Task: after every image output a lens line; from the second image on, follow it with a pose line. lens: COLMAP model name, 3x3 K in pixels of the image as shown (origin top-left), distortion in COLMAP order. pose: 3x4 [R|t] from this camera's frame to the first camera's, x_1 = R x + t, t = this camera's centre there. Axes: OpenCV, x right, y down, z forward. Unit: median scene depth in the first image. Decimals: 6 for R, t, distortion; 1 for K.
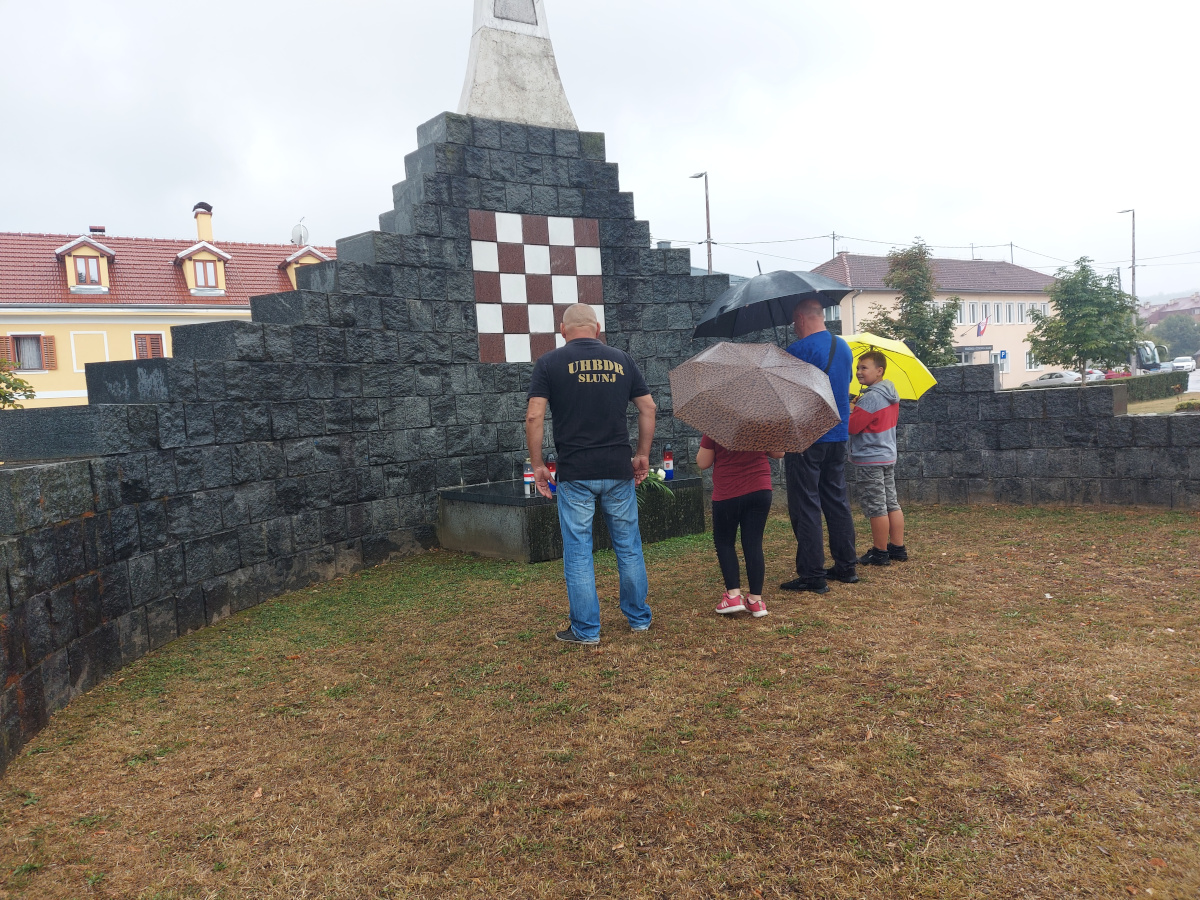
lens RADIAL K [[856.5, 0, 600.0], [0, 856.5, 450.0], [0, 0, 1]] dist [0.046905, -0.001336]
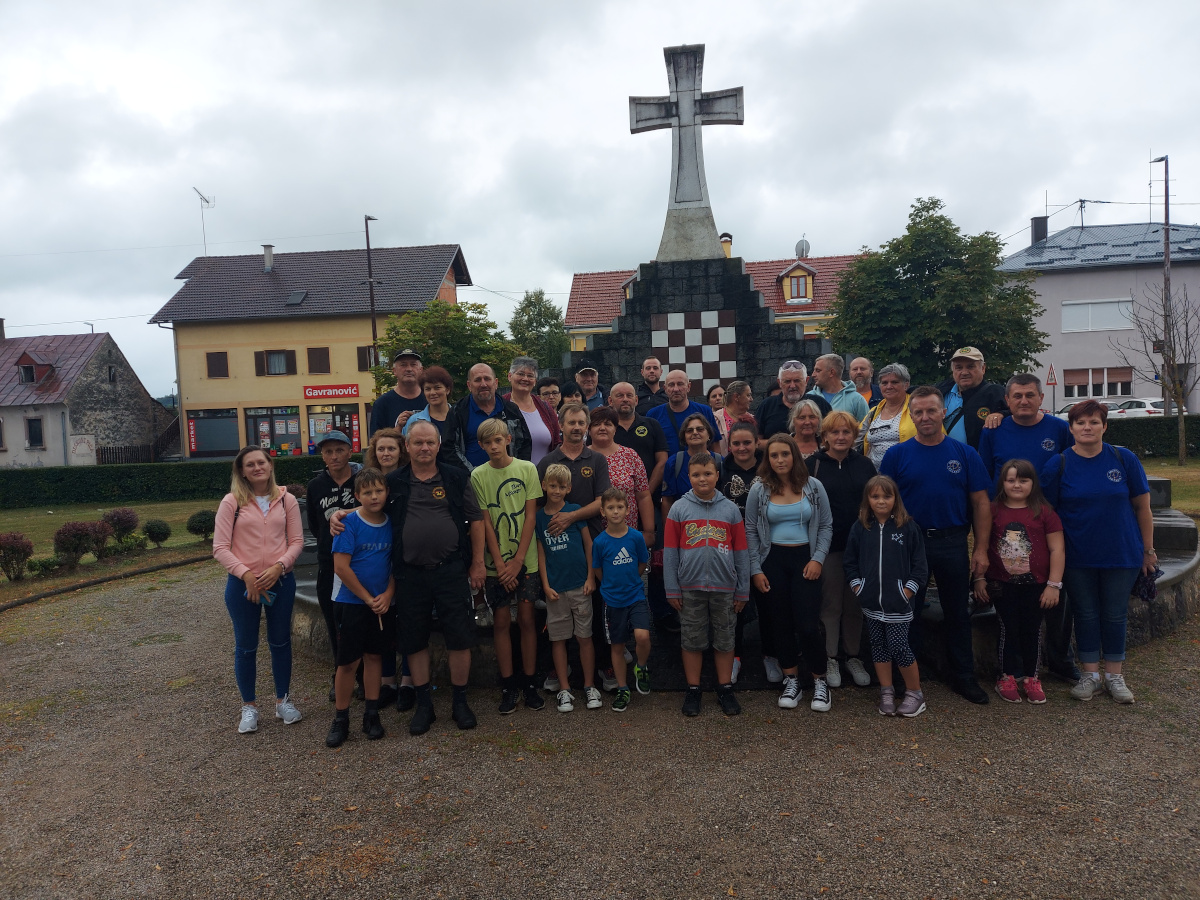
lens RADIAL K [[856.5, 0, 600.0], [0, 856.5, 450.0], [0, 0, 1]] dist [0.046905, -0.001336]
pose [[0.734911, 0.055194, -0.675913, 0.963018], [-0.041964, 0.998474, 0.035908, -0.049191], [0.676863, 0.001975, 0.736106, -0.395244]]
